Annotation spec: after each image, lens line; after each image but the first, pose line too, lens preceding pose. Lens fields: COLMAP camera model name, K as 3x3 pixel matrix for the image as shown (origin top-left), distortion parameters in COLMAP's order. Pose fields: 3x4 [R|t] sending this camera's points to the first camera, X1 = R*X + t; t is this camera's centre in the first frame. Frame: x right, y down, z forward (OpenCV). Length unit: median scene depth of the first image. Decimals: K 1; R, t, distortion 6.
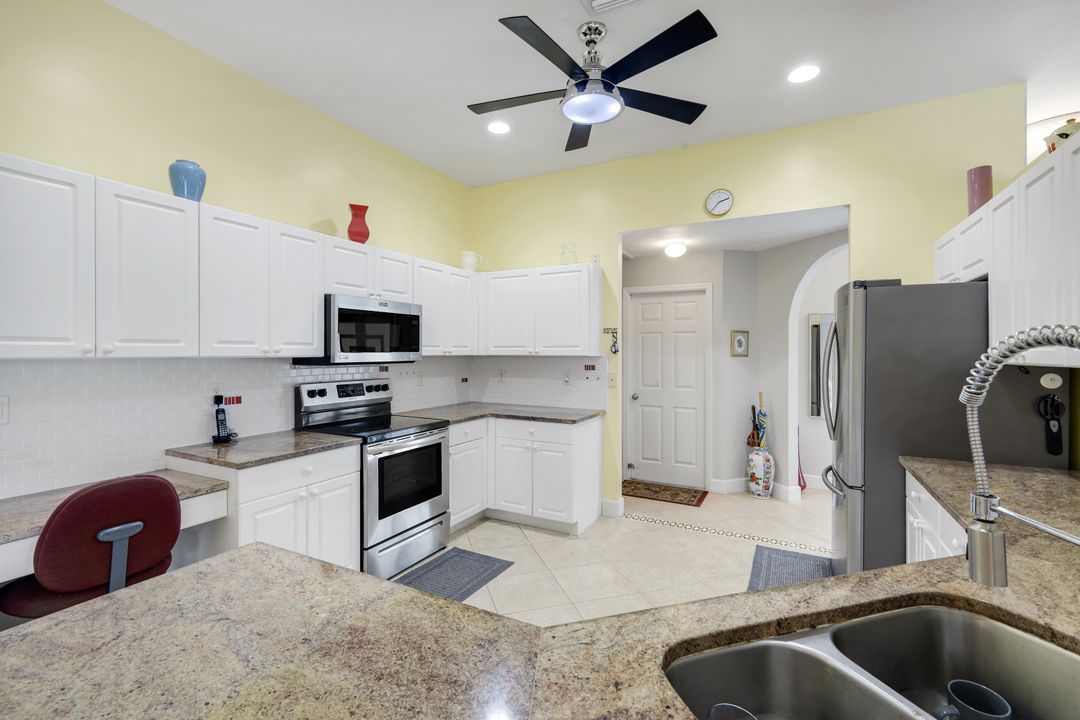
lens RADIAL K [[474.7, 0, 565.2], [0, 474.7, 352.0], [0, 0, 1]] dist [0.012272, 0.000407]
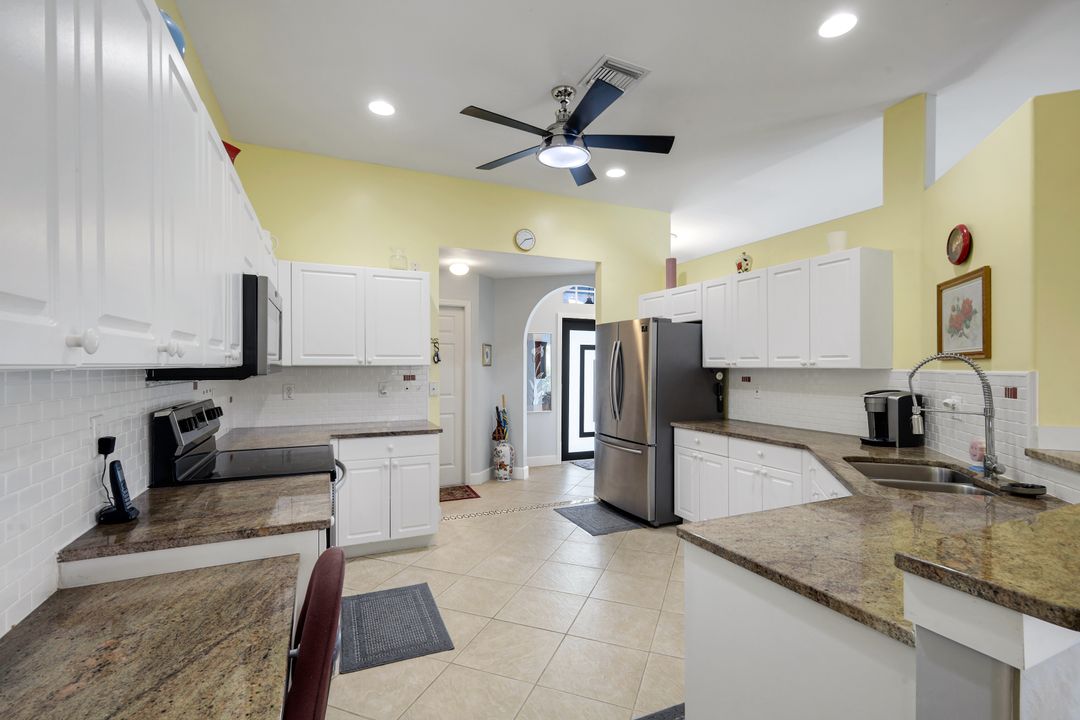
lens RADIAL K [[474.7, 0, 540.3], [0, 474.7, 365.5], [0, 0, 1]] dist [0.012272, 0.000407]
pose [[0.626656, -0.003498, 0.779288, -0.494458], [0.000839, 0.999992, 0.003814, 0.004016], [-0.779295, -0.001736, 0.626654, 0.164829]]
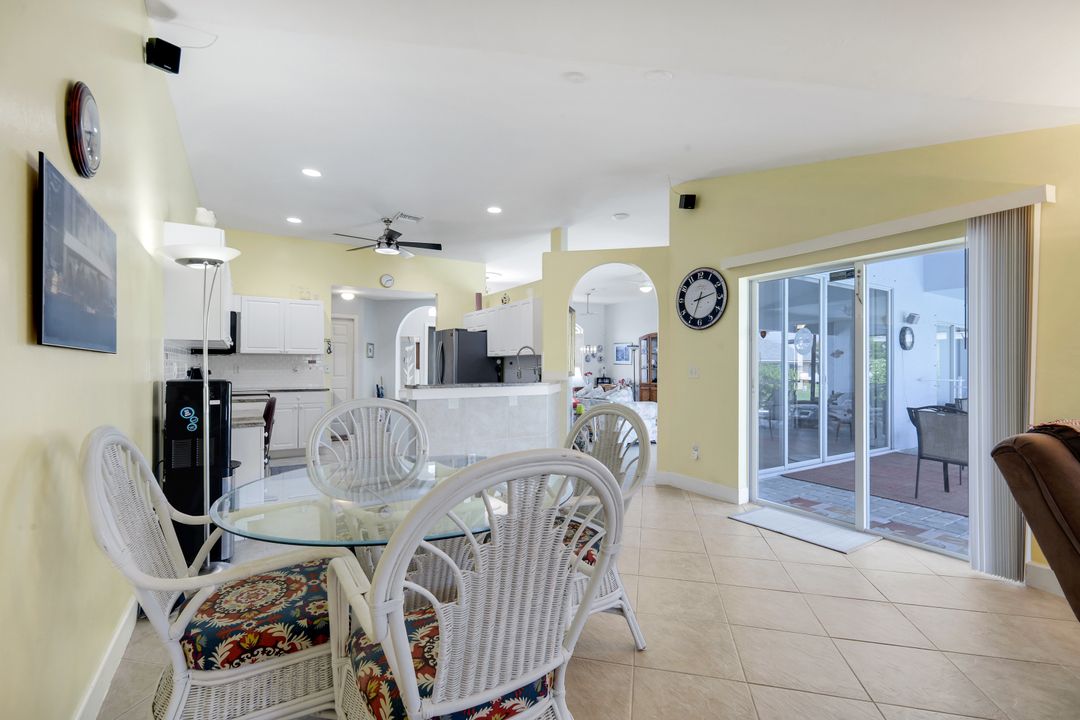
lens RADIAL K [[474.7, 0, 539.5], [0, 474.7, 362.8], [0, 0, 1]] dist [0.012272, 0.000407]
pose [[0.518019, 0.007412, 0.855337, -0.884036], [0.001049, 0.999956, -0.009301, 0.048472], [-0.855368, 0.005715, 0.517989, -0.504110]]
